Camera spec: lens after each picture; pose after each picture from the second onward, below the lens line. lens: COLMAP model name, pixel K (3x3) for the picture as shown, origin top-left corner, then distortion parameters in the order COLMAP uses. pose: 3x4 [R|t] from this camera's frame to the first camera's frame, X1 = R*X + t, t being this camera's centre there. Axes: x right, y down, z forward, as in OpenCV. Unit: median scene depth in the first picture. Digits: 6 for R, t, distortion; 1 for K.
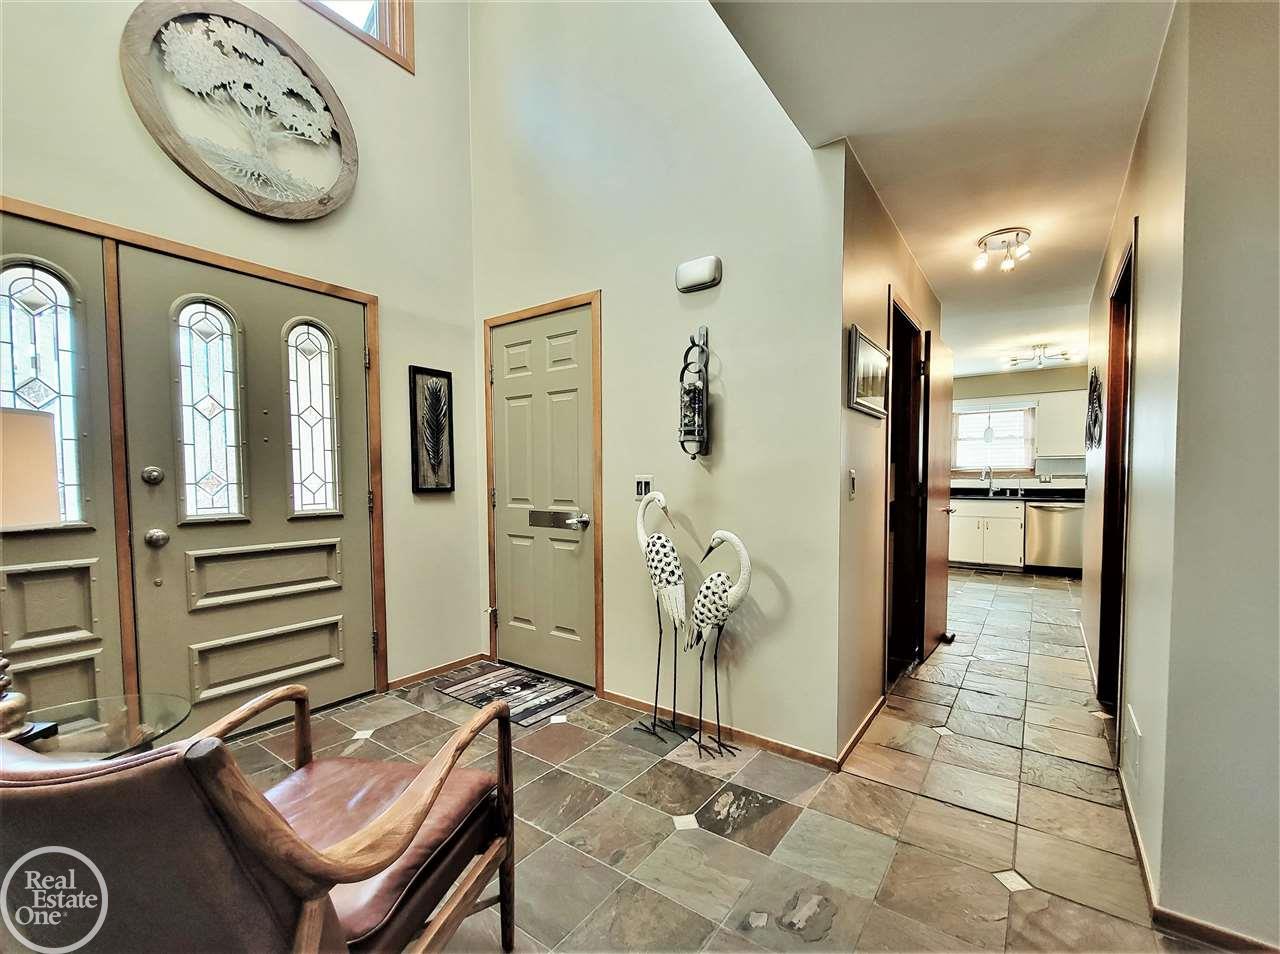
lens RADIAL K [[525.7, 0, 681.0], [0, 525.7, 499.3], [0, 0, 1]] dist [-0.005030, 0.000863]
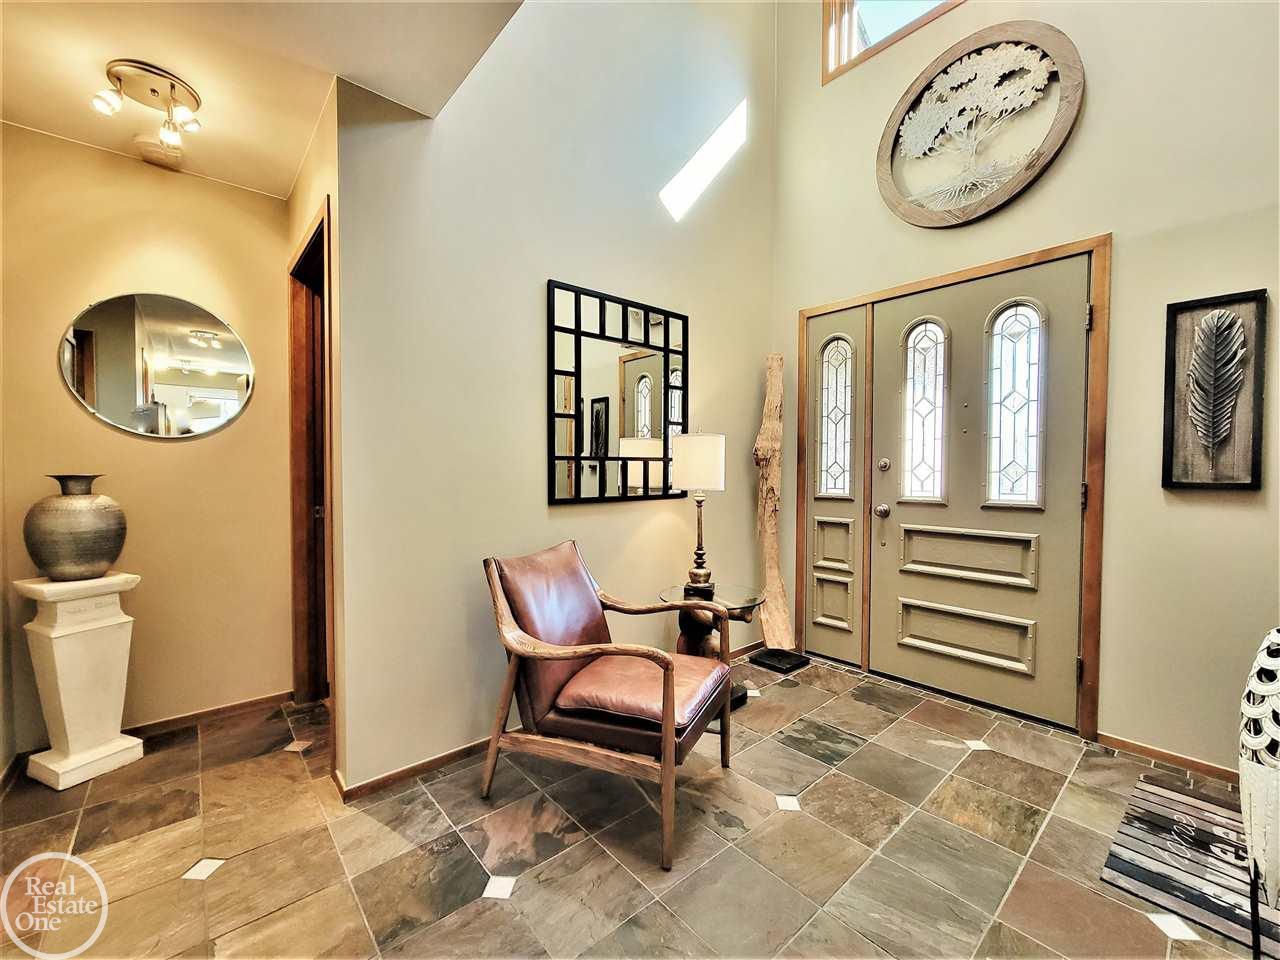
lens RADIAL K [[525.7, 0, 641.9], [0, 525.7, 484.0], [0, 0, 1]] dist [-0.005030, 0.000863]
pose [[-0.250532, 0.031884, -0.967583, 0.378862], [-0.042068, 0.998155, 0.043784, -0.022125], [0.967194, 0.051674, -0.248729, 0.578192]]
